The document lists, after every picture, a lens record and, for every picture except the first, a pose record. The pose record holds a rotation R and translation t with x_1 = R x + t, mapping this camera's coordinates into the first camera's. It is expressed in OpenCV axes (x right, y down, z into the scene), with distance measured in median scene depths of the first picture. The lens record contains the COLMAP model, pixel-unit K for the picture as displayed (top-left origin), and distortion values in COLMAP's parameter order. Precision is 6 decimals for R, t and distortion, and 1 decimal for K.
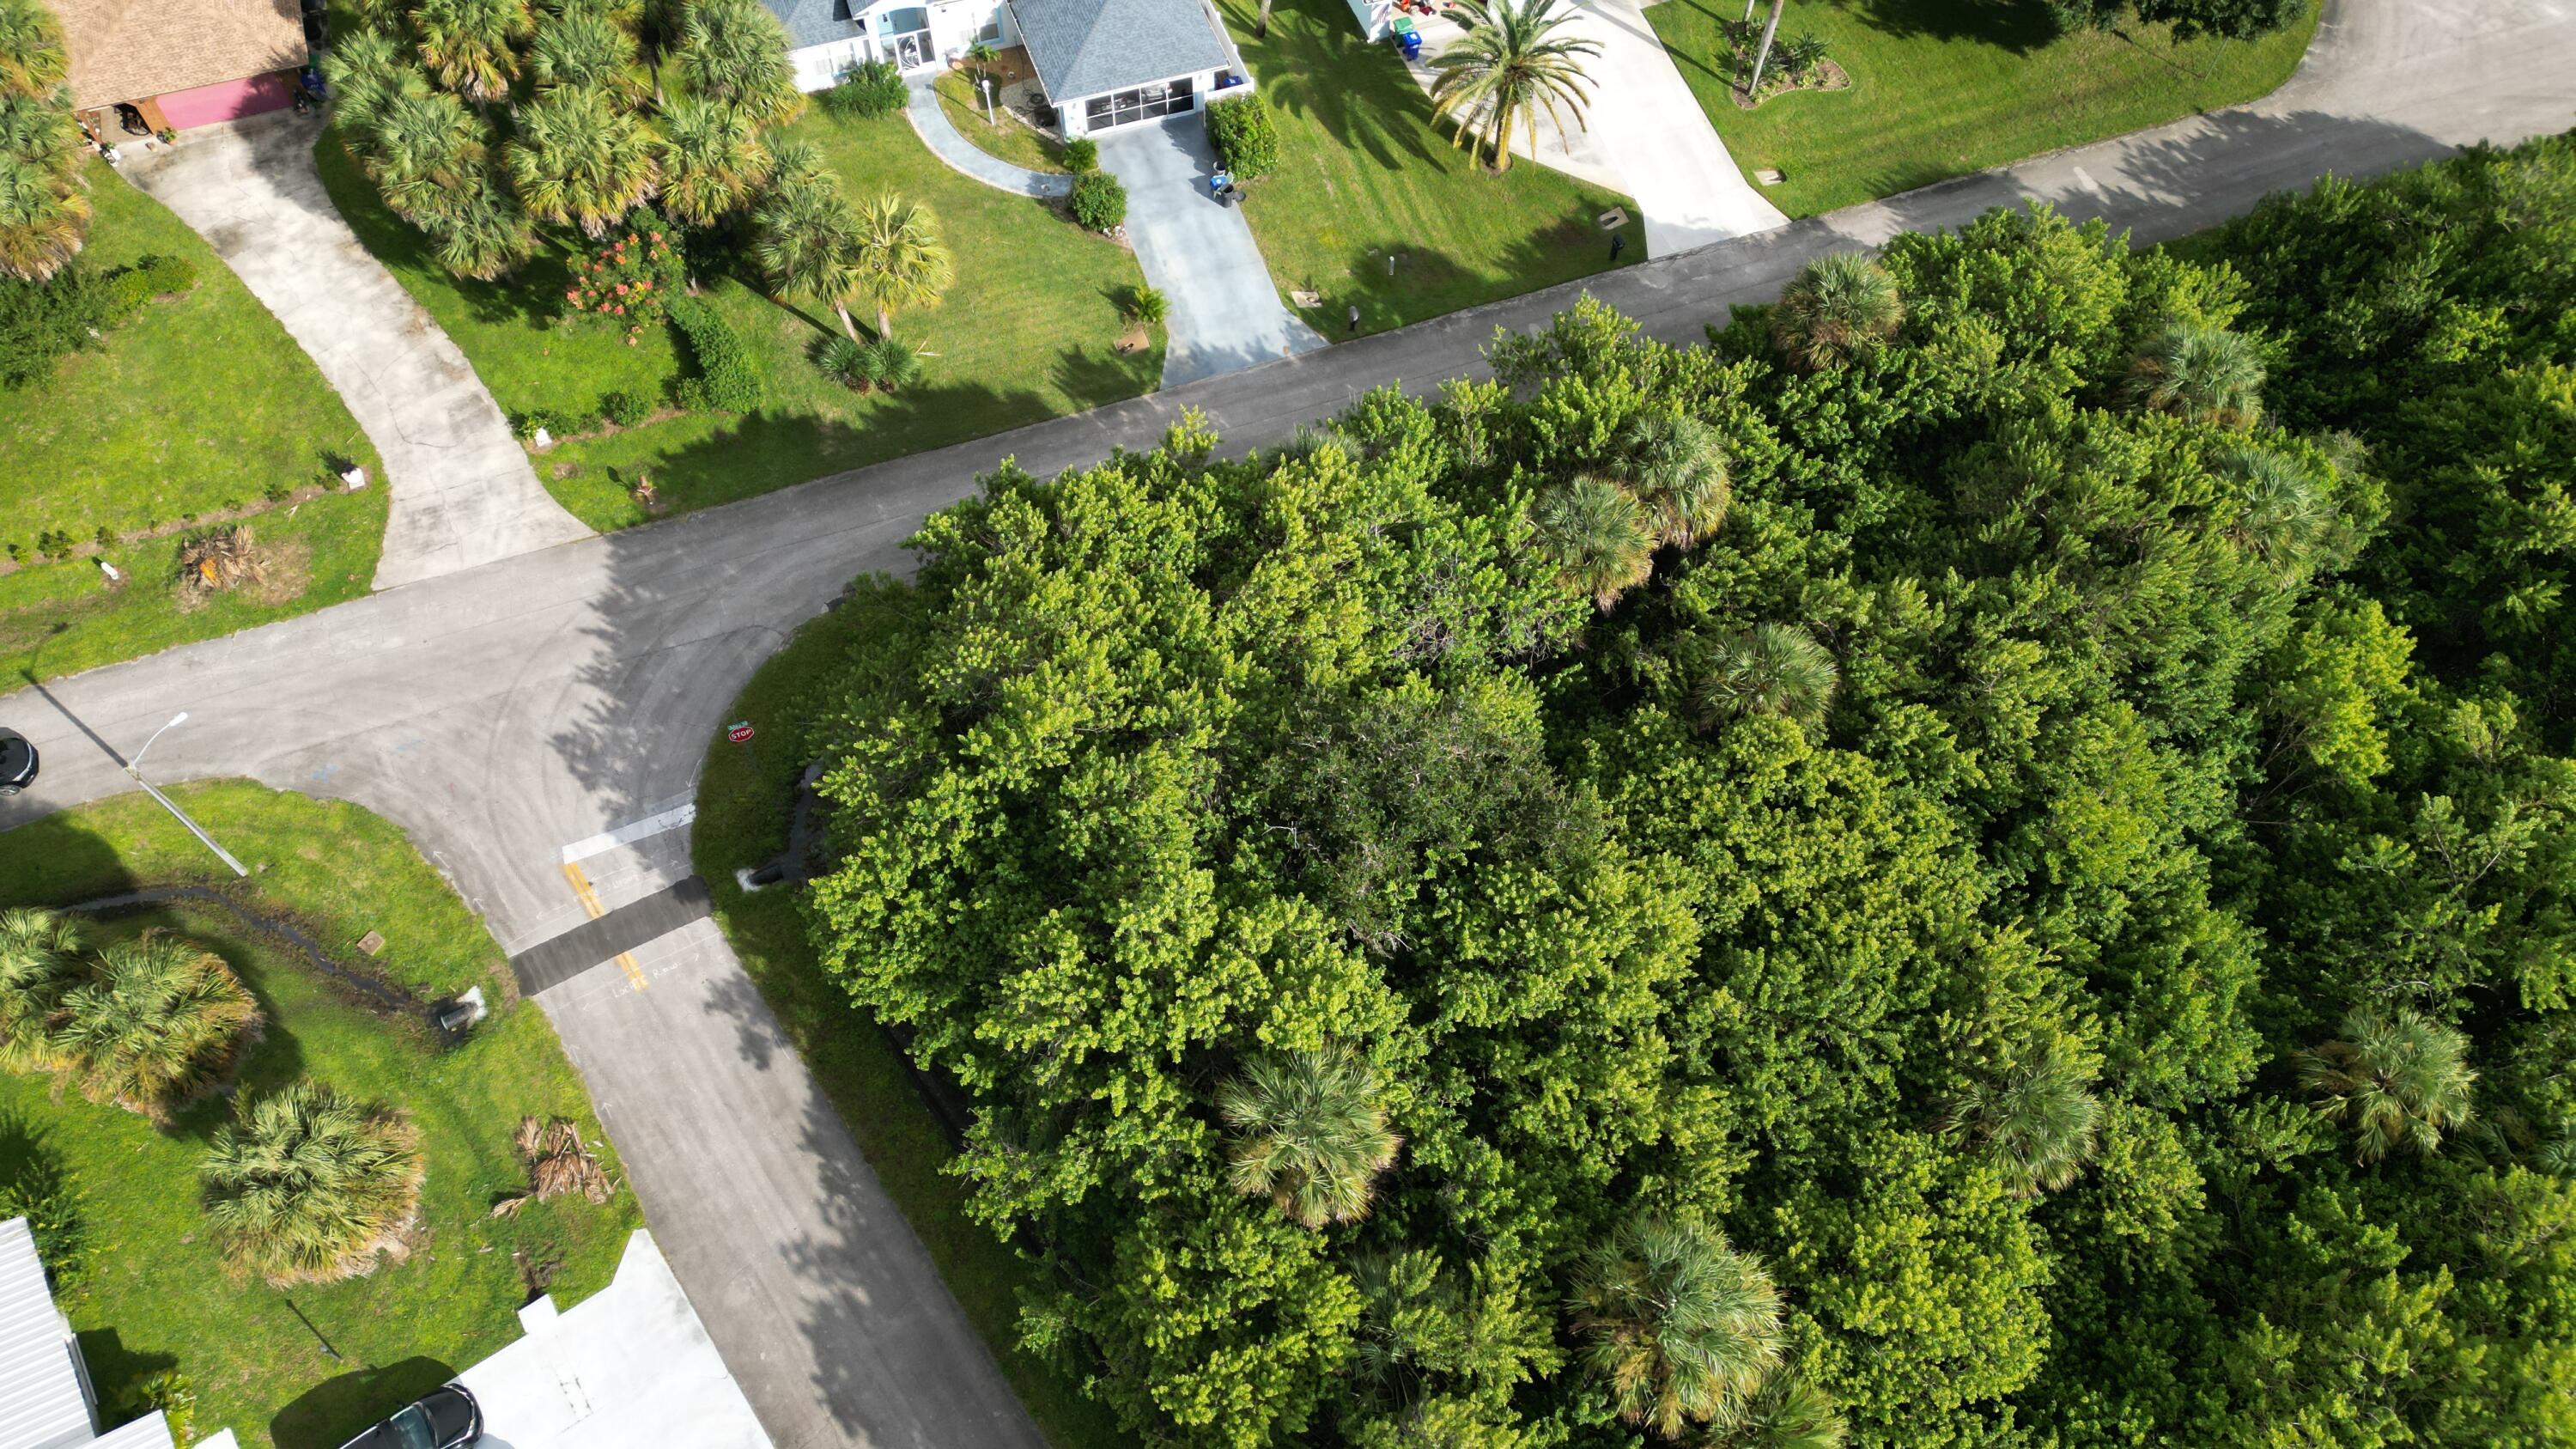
lens RADIAL K [[1828.4, 0, 1288.0], [0, 1828.4, 724.5], [0, 0, 1]] dist [0.031005, -0.004904]
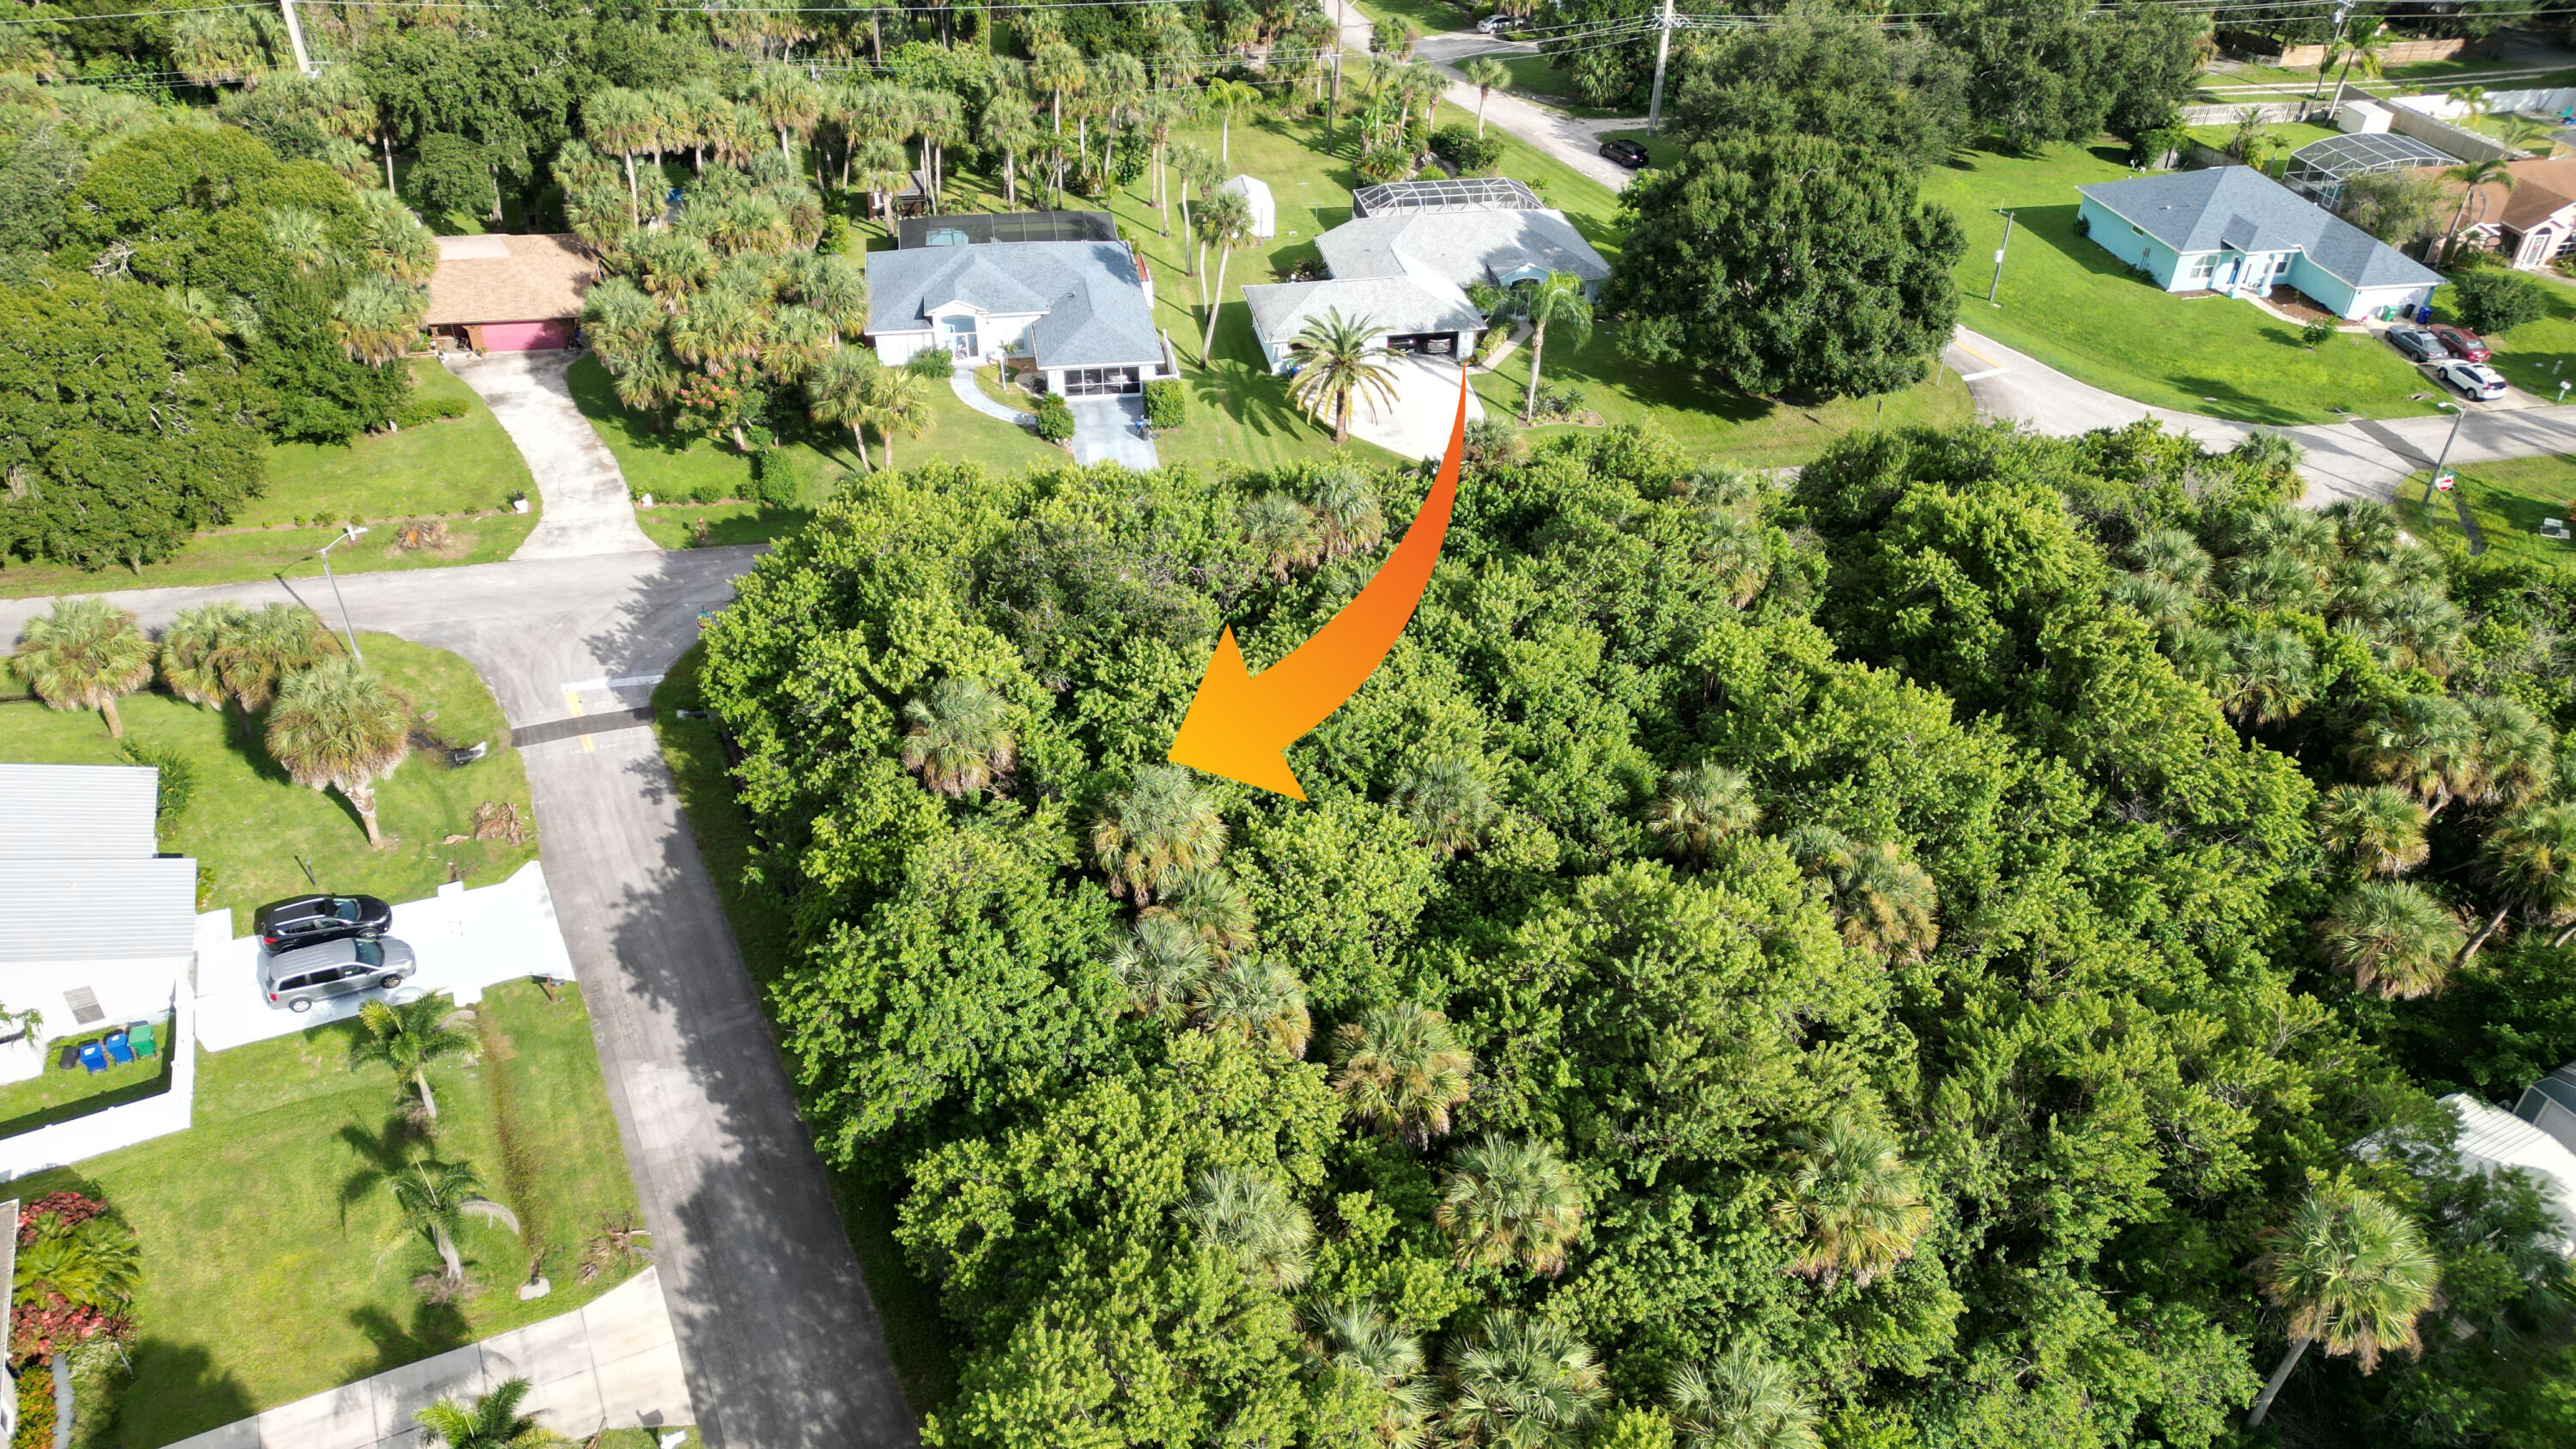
lens RADIAL K [[1796.9, 0, 1281.4], [0, 1796.9, 719.2], [0, 0, 1]] dist [0.080512, -0.080219]
pose [[0.985764, 0.097927, -0.136672, 0.327423], [-0.143396, 0.914091, -0.379308, 0.502265], [0.087786, 0.393507, 0.915121, -0.238819]]
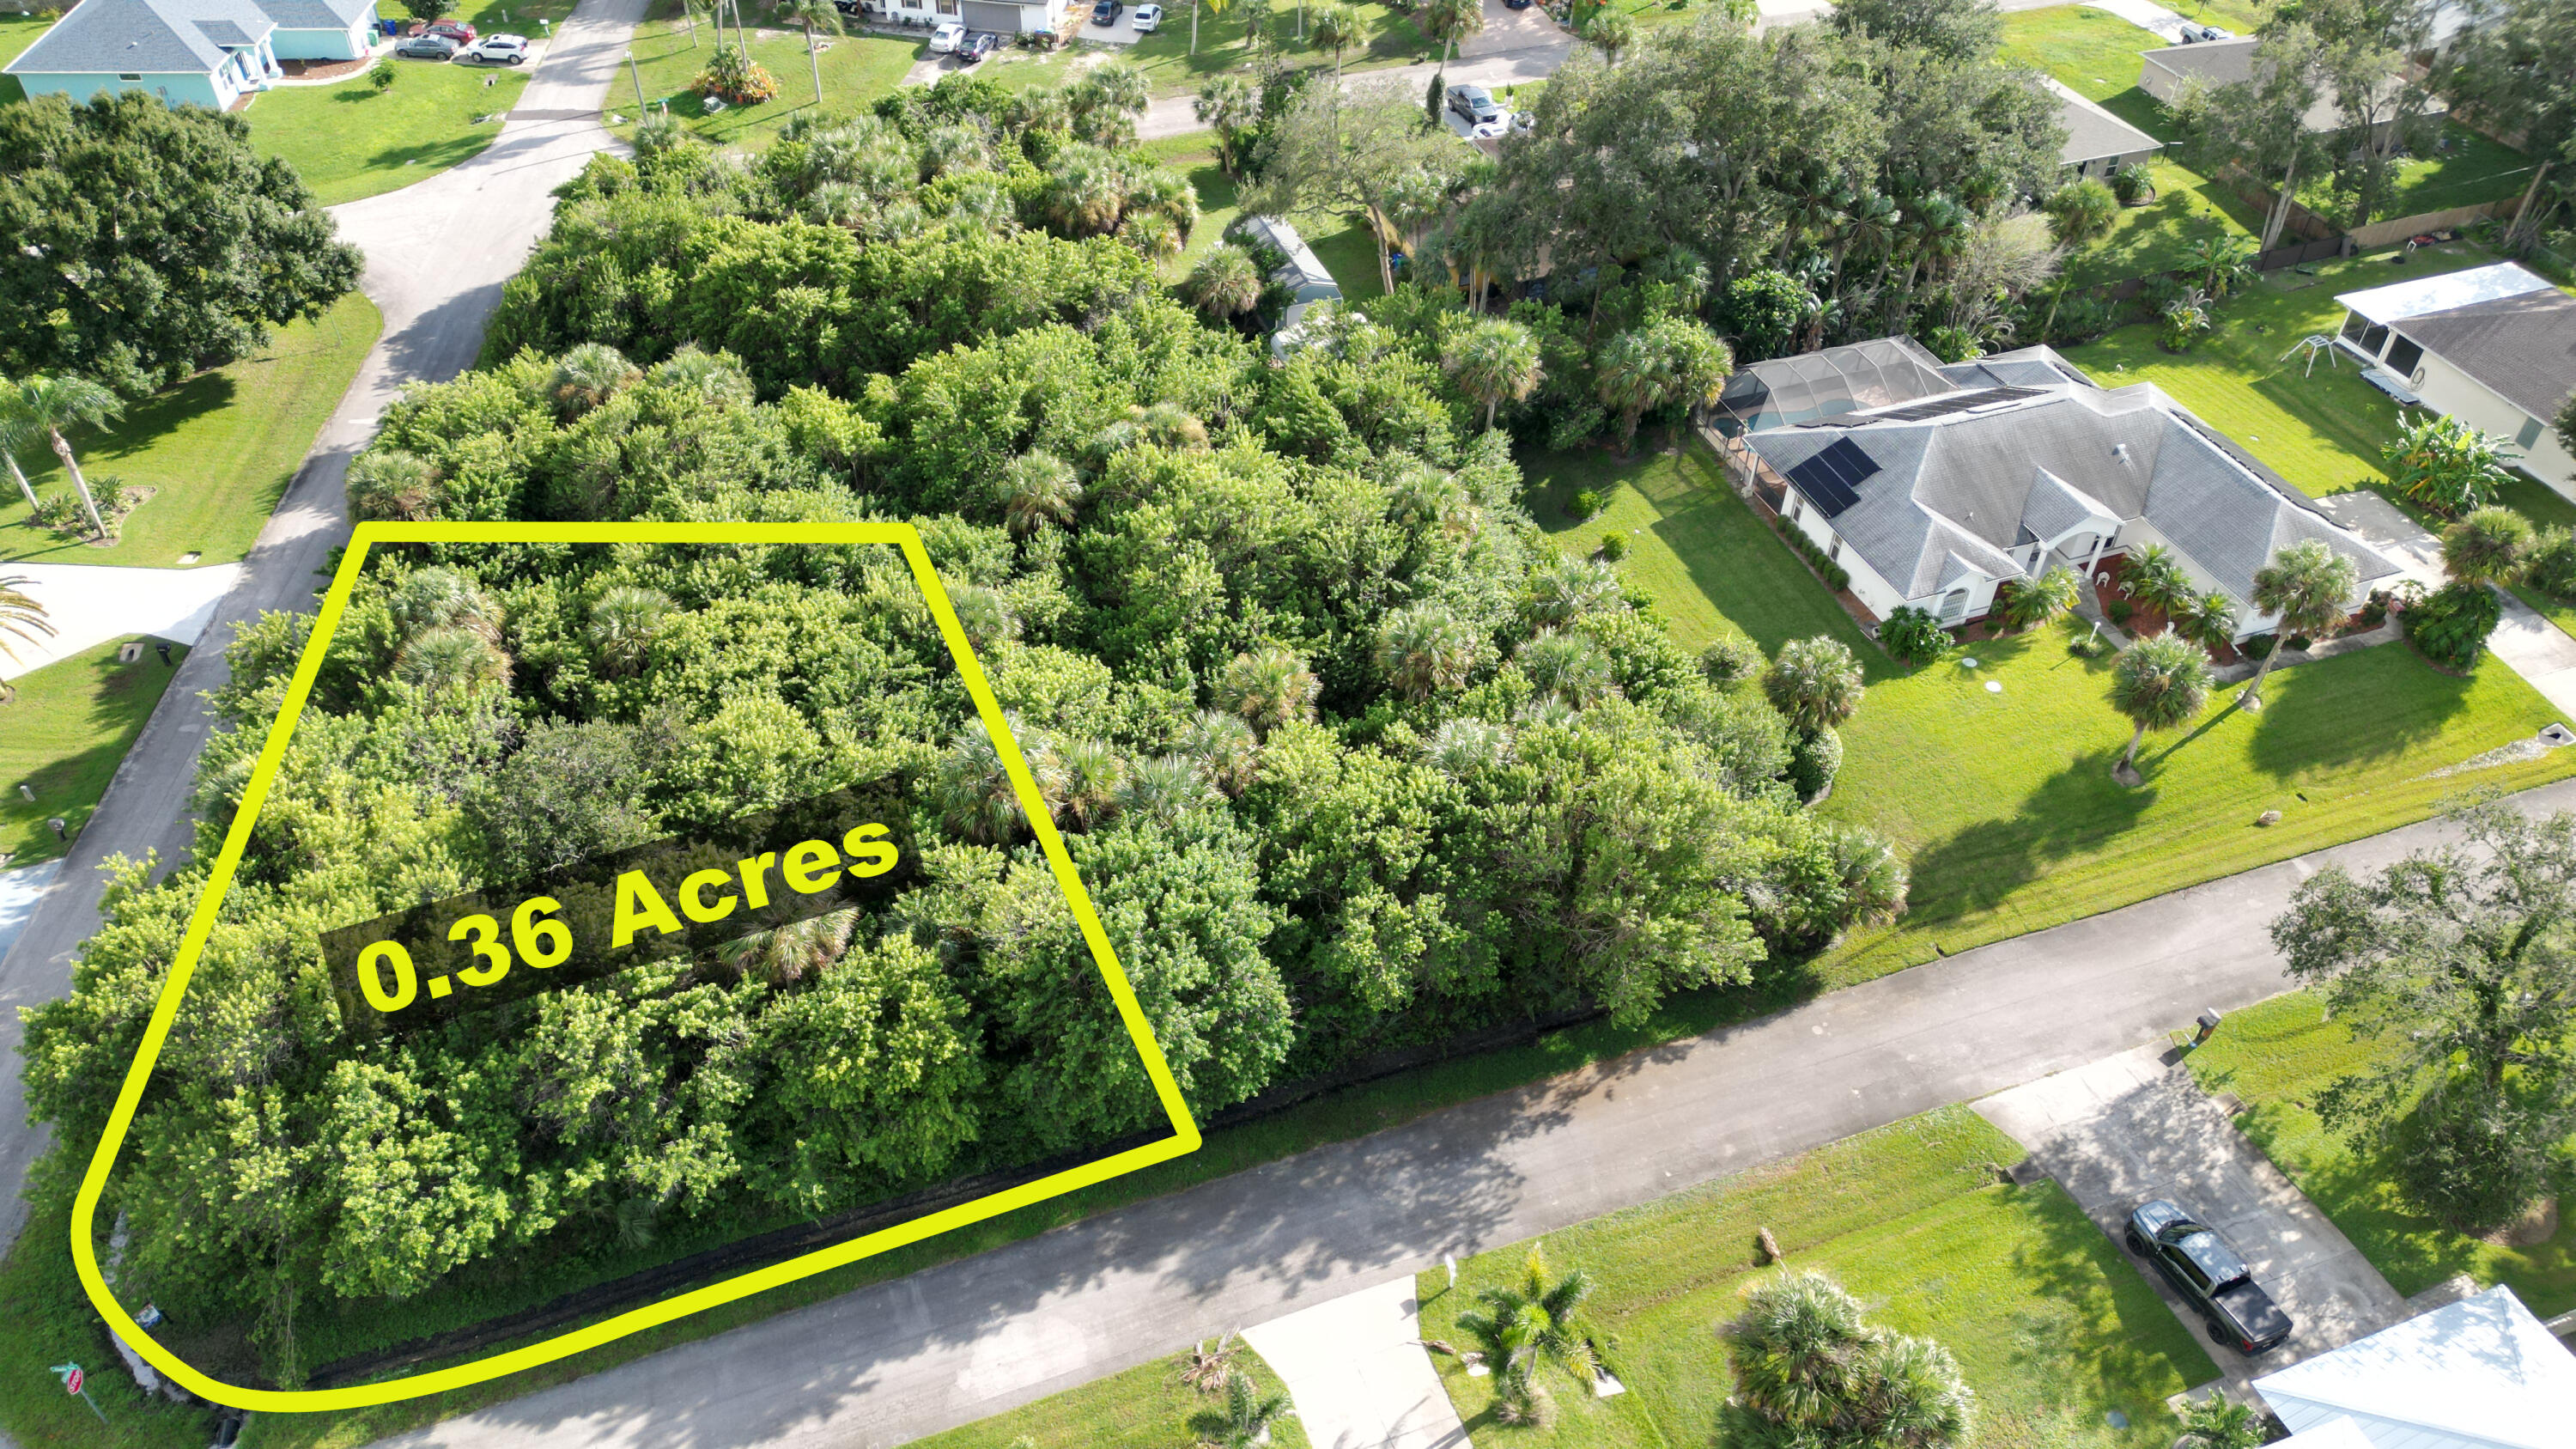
lens RADIAL K [[1796.9, 0, 1281.4], [0, 1796.9, 719.2], [0, 0, 1]] dist [0.080512, -0.080219]
pose [[0.285706, -0.650730, 0.703508, -0.505554], [0.808193, 0.558101, 0.188011, 0.125700], [-0.514972, 0.514854, 0.685368, -0.142276]]
